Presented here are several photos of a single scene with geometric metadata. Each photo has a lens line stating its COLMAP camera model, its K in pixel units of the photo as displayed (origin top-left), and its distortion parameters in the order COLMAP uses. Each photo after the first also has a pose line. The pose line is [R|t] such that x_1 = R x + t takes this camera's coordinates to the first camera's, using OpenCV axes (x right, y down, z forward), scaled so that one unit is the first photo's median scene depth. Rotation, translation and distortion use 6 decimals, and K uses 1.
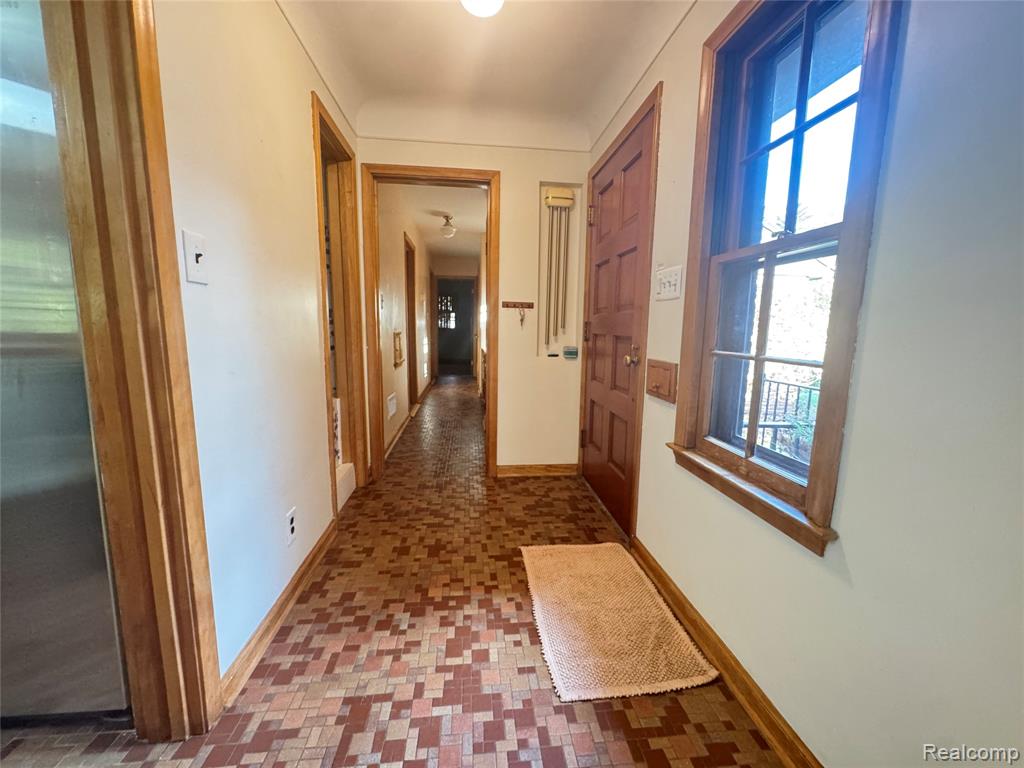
lens RADIAL K [[411.0, 0, 512.0], [0, 411.0, 384.0], [0, 0, 1]] dist [-0.002511, -0.000070]
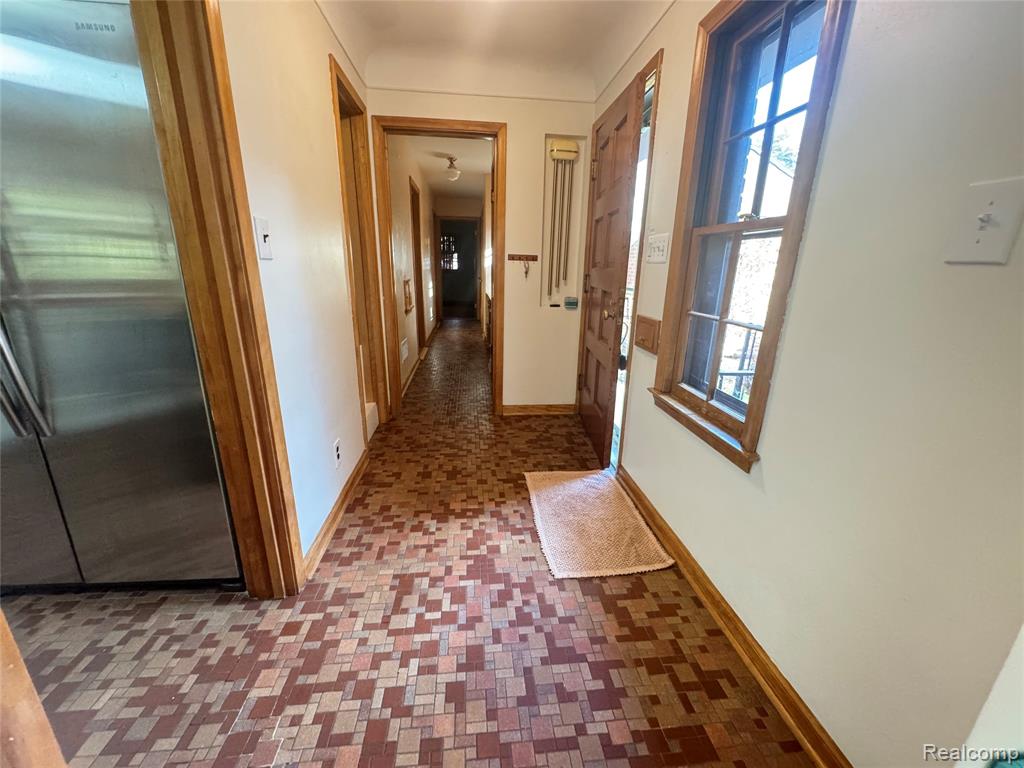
lens RADIAL K [[411.0, 0, 512.0], [0, 411.0, 384.0], [0, 0, 1]] dist [-0.002511, -0.000070]
pose [[0.999976, 0.005635, -0.003989, -0.012601], [-0.005000, 0.989501, 0.144437, -0.035706], [0.004761, -0.144414, 0.989506, -0.169889]]
